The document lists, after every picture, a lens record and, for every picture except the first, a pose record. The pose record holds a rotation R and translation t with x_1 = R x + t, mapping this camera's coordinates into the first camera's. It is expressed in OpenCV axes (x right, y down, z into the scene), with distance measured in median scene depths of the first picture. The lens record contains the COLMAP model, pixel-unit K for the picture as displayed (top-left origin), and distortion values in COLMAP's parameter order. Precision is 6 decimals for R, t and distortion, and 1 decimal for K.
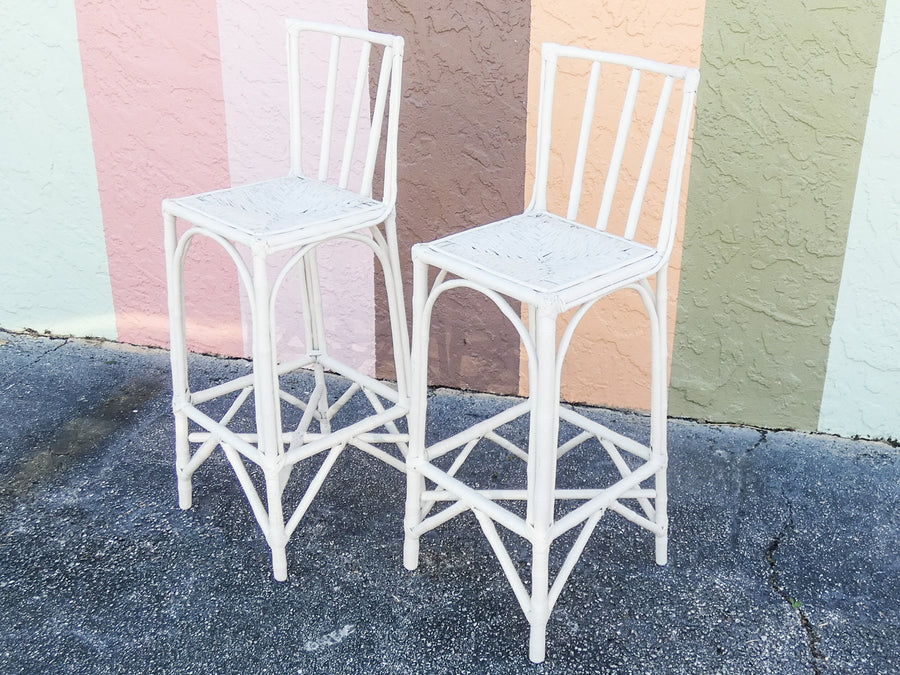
lens RADIAL K [[983.9, 0, 550.0], [0, 983.9, 311.1], [0, 0, 1]] dist [-0.016711, 0.000000]
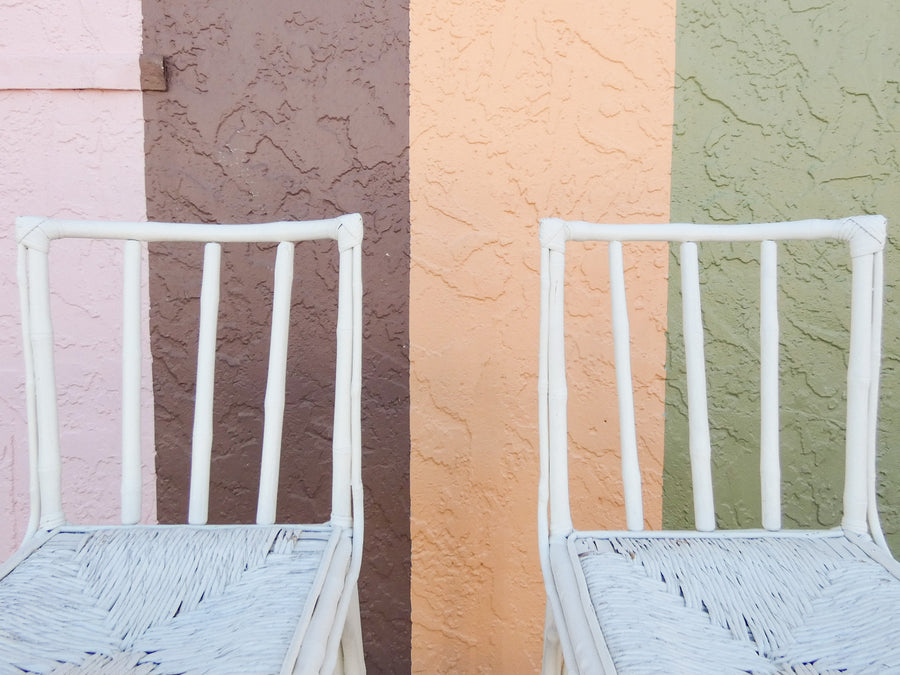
lens RADIAL K [[662.3, 0, 457.2], [0, 662.3, 265.9], [0, 0, 1]] dist [-0.013780, 0.020082]
pose [[0.977144, -0.056459, 0.204946, -0.078439], [0.115267, 0.950774, -0.287650, -0.132632], [-0.178617, 0.304699, 0.935551, 0.569903]]
